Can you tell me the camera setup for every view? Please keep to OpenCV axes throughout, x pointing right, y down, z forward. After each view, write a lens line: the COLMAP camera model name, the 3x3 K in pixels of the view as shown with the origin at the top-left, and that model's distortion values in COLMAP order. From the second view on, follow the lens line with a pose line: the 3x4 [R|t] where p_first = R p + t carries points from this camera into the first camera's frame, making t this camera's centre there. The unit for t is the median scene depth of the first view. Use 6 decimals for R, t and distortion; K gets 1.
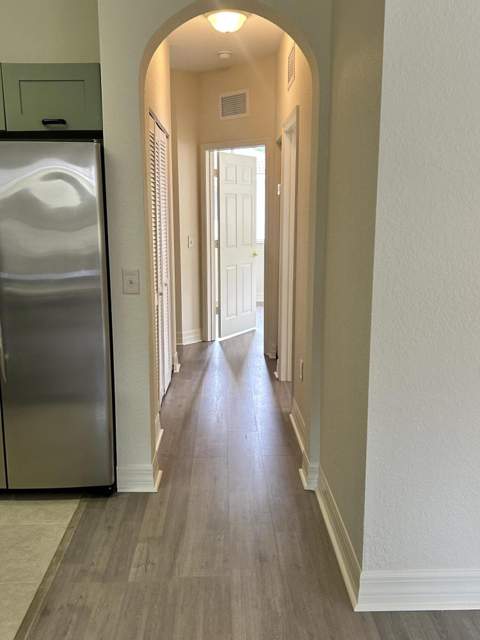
lens RADIAL K [[605.6, 0, 241.2], [0, 605.6, 321.6], [0, 0, 1]] dist [0.001631, 0.000000]
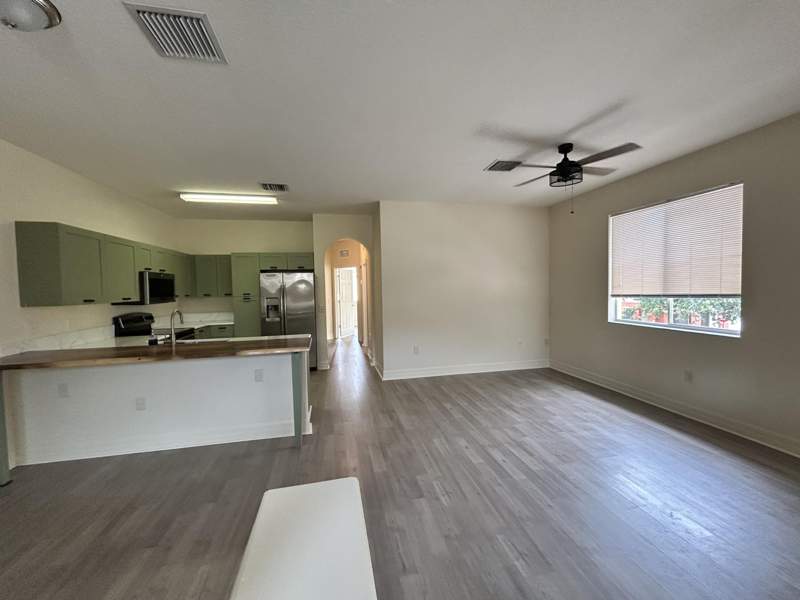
lens RADIAL K [[323.6, 0, 401.2], [0, 323.6, 298.2], [0, 0, 1]] dist [0.020682, 0.000150]
pose [[0.983597, -0.029438, 0.177960, -0.031031], [0.056506, 0.987221, -0.149004, 0.112883], [-0.171299, 0.156615, 0.972691, -0.586508]]
